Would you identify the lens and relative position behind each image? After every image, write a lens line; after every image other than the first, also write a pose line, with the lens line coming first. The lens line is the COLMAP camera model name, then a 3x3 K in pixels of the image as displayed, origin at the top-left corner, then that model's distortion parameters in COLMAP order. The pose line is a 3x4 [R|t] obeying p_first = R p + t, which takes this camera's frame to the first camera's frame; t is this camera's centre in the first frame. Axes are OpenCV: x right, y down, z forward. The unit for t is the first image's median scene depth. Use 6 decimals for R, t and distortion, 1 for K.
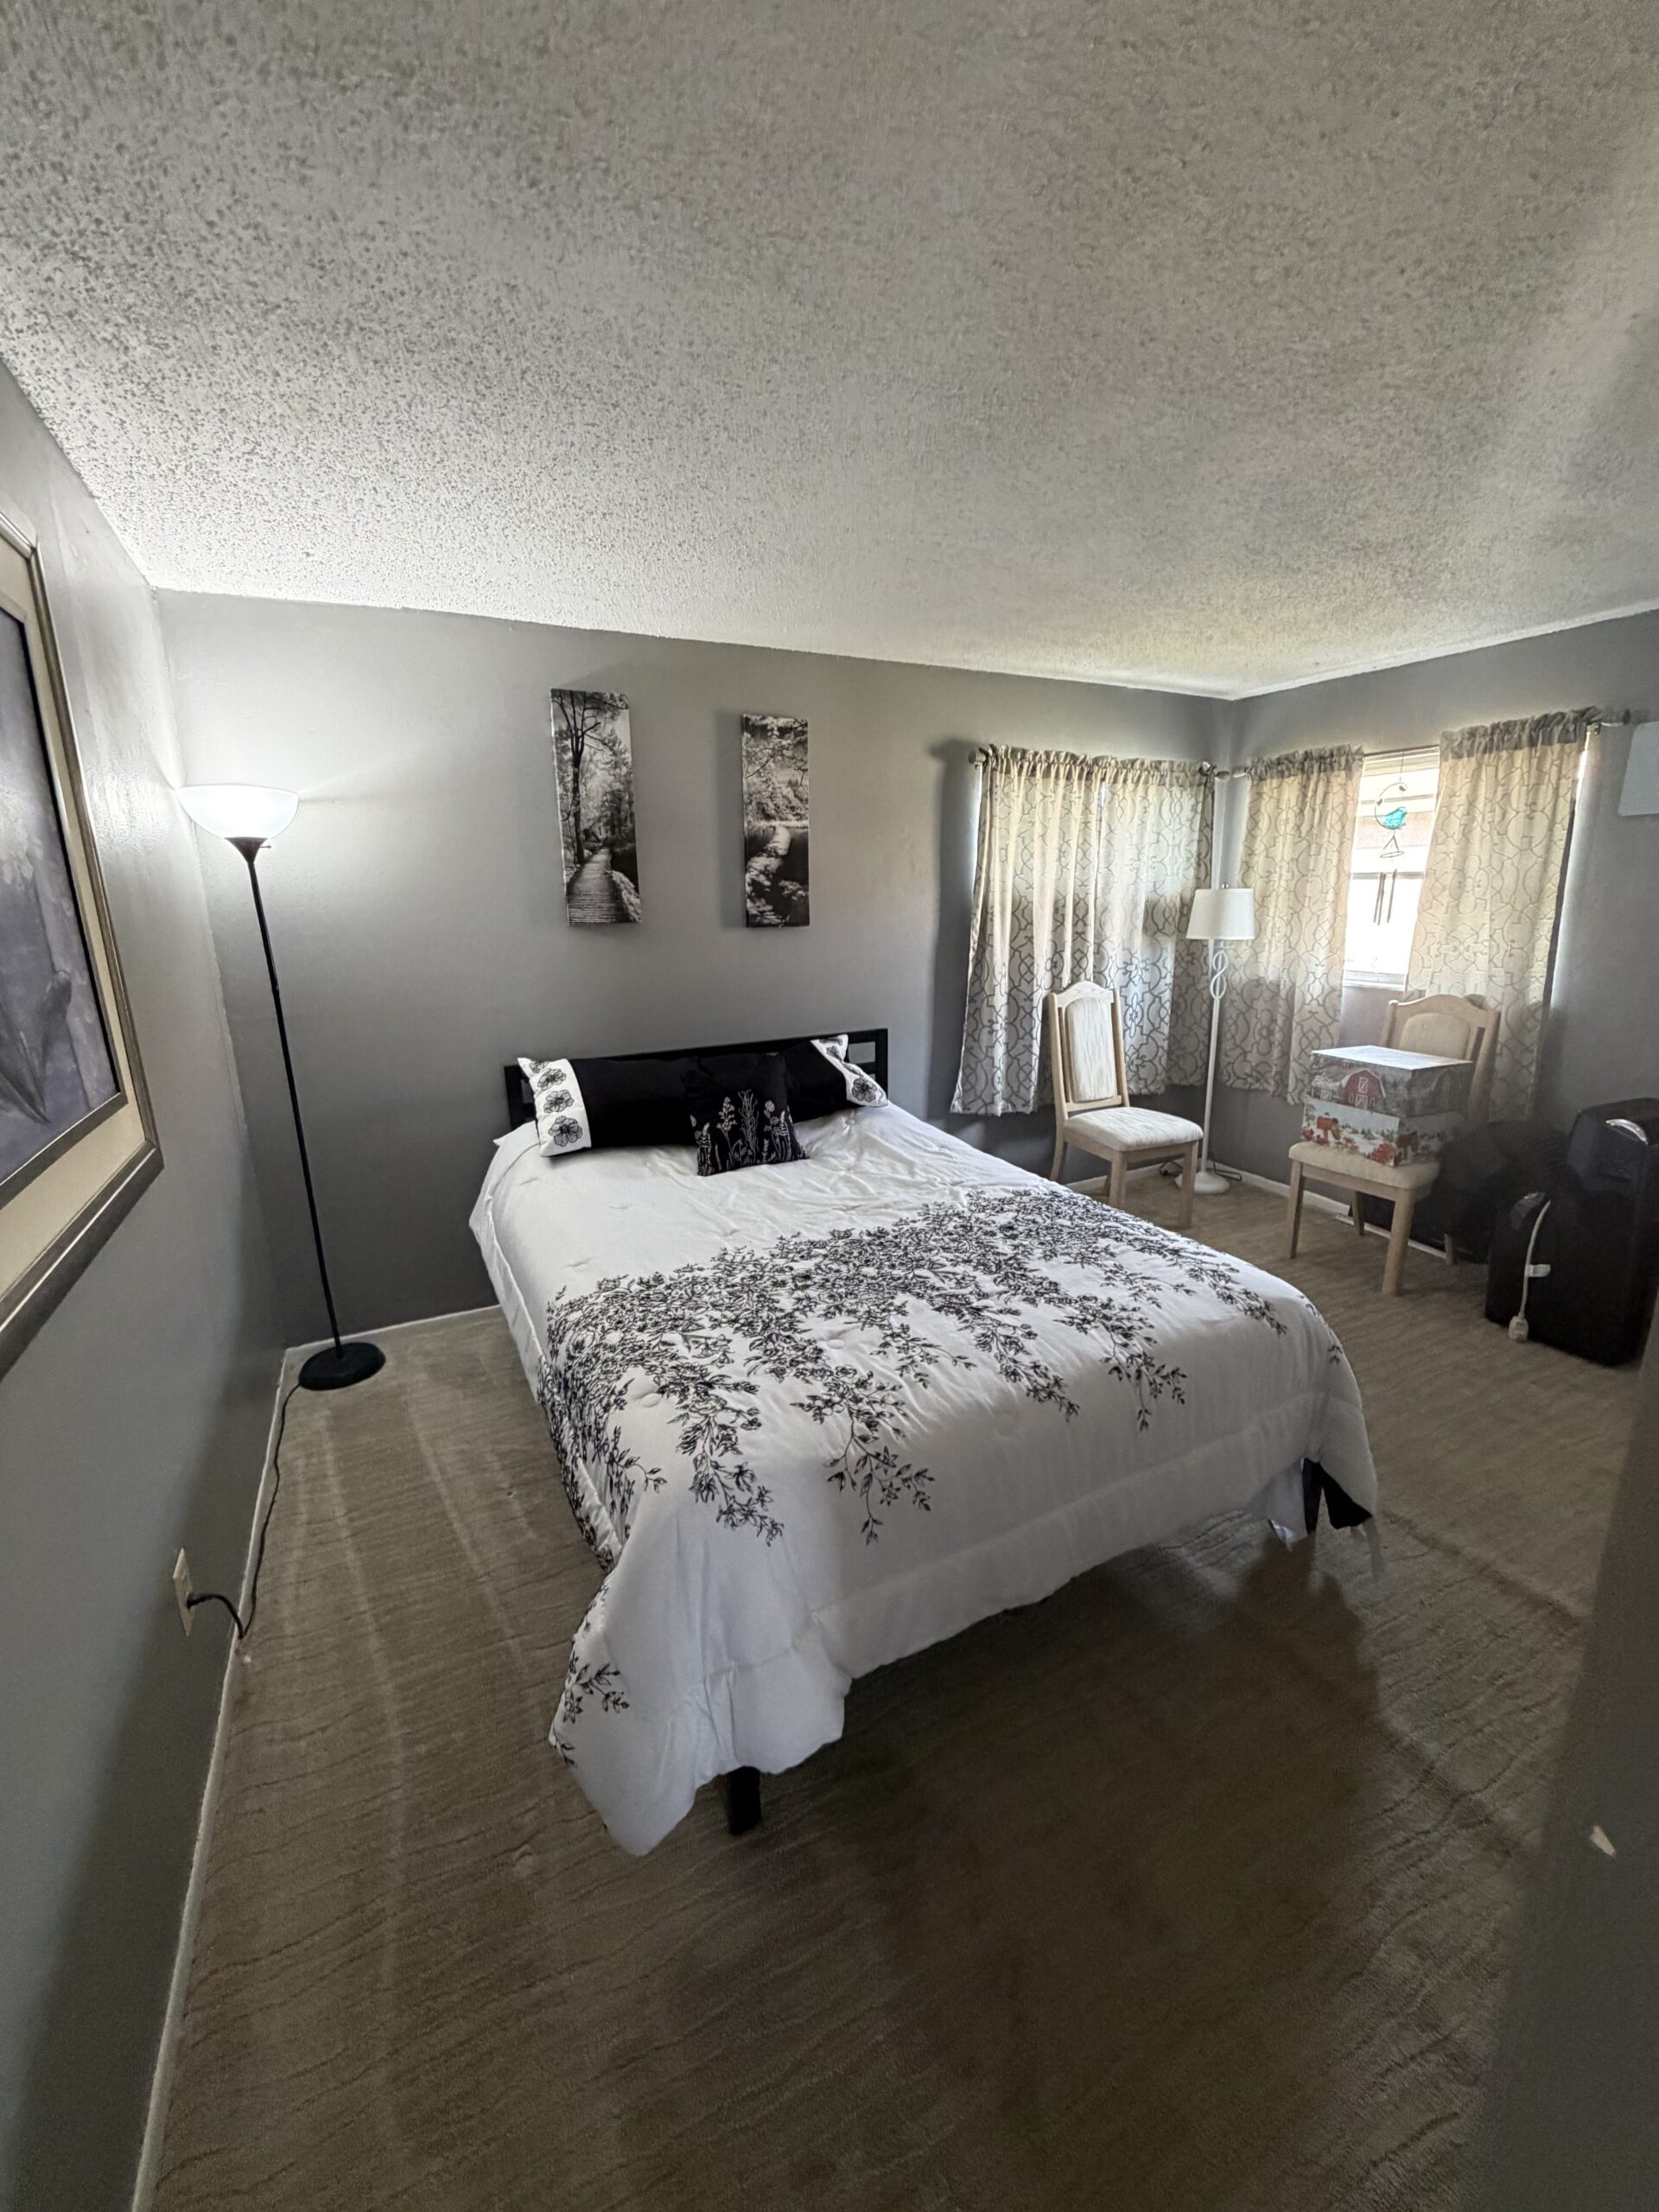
lens RADIAL K [[882.1, 0, 834.5], [0, 882.1, 1101.8], [0, 0, 1]] dist [0.000296, 0.000466]
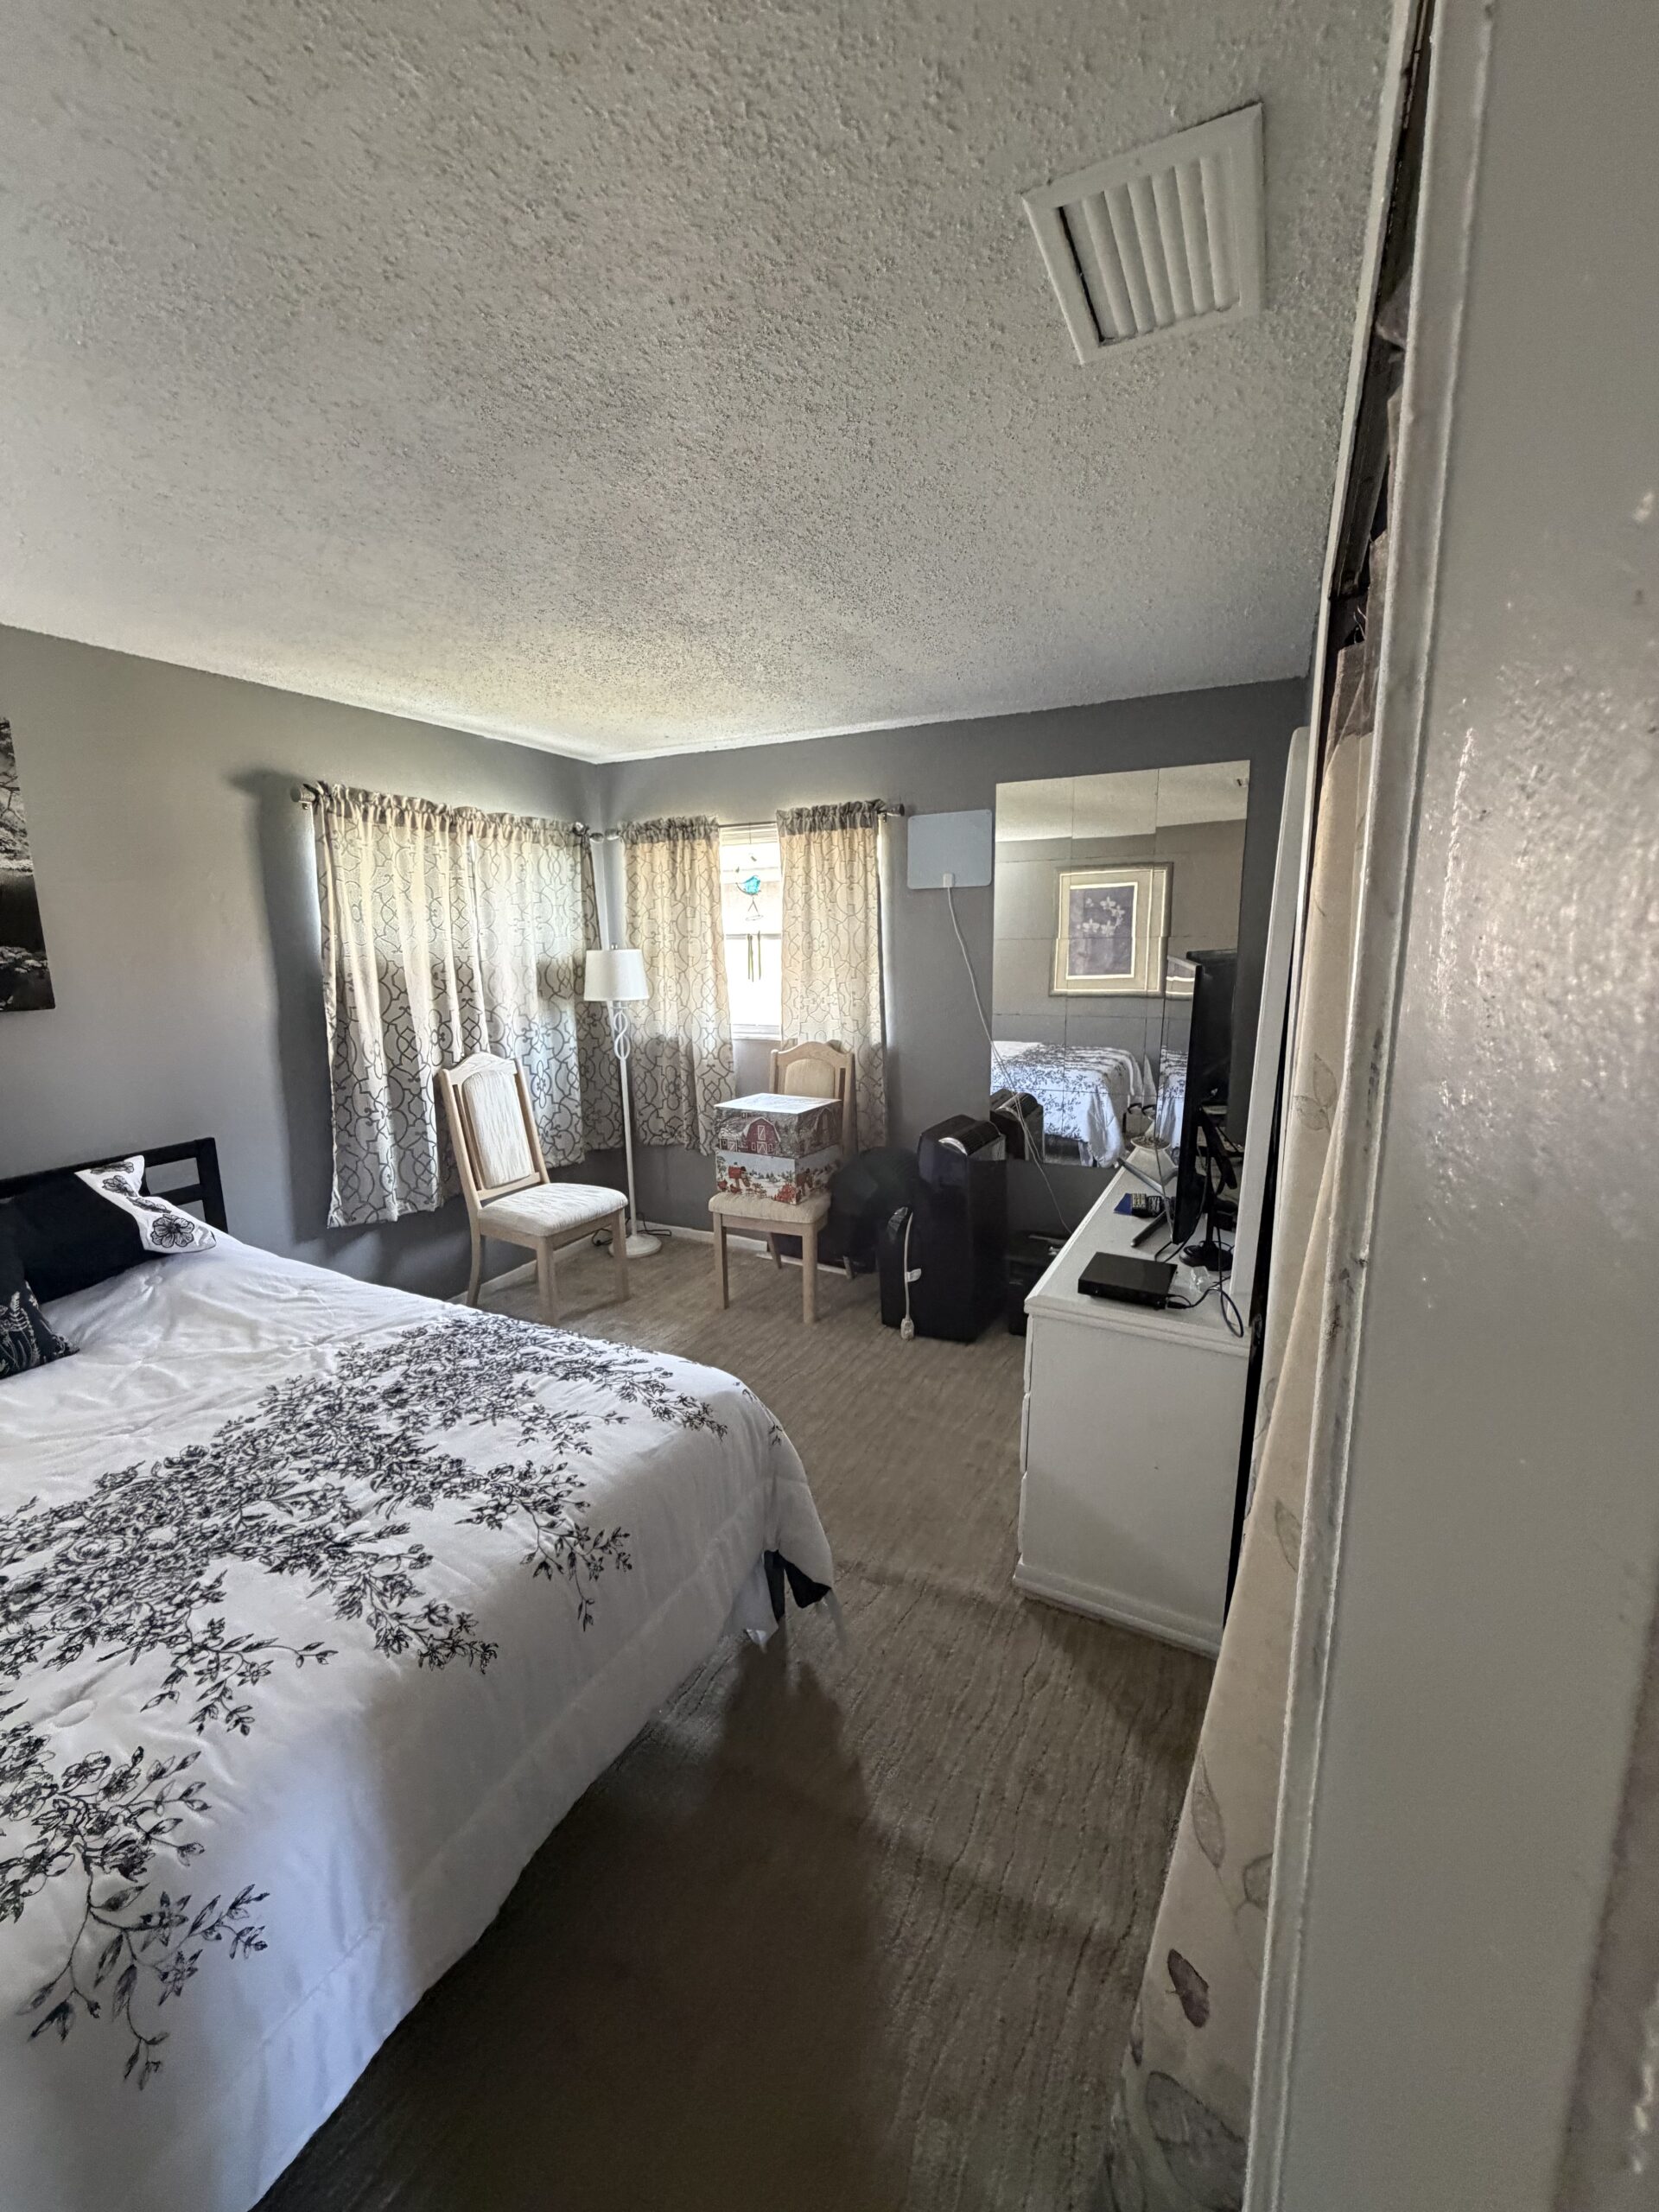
lens RADIAL K [[882.1, 0, 820.9], [0, 882.1, 1101.9], [0, 0, 1]] dist [0.000296, 0.000466]
pose [[0.814190, -0.107827, 0.570498, 0.062324], [0.142735, 0.989621, -0.016662, -0.029579], [-0.562780, 0.094996, 0.821130, 0.094564]]
